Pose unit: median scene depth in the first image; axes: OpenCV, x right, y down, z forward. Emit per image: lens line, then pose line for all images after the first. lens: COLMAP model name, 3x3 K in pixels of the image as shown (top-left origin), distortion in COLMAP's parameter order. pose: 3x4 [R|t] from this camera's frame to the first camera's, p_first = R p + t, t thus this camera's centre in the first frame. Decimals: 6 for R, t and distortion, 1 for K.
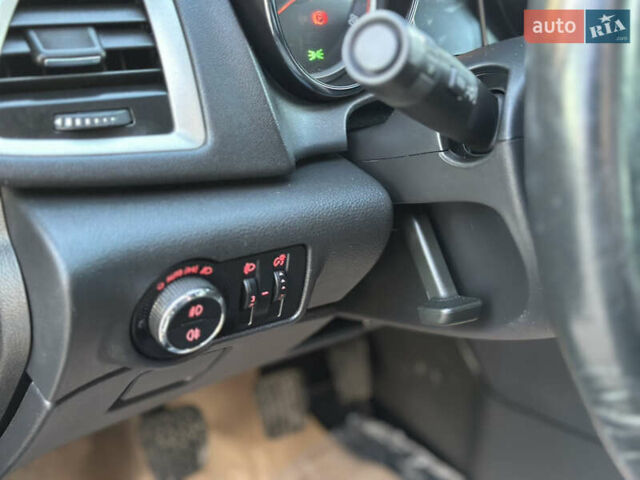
lens RADIAL K [[887.7, 0, 318.9], [0, 887.7, 246.7], [0, 0, 1]] dist [0.208364, -0.420700]
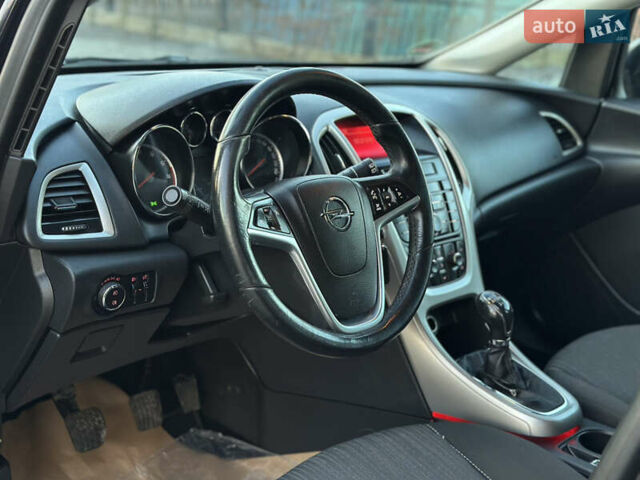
lens RADIAL K [[887.7, 0, 318.9], [0, 887.7, 246.7], [0, 0, 1]] dist [0.208364, -0.420700]
pose [[0.982167, -0.067362, 0.175526, 0.003754], [0.099277, 0.978657, -0.179929, 0.471257], [-0.159659, 0.194146, 0.967893, -1.735322]]
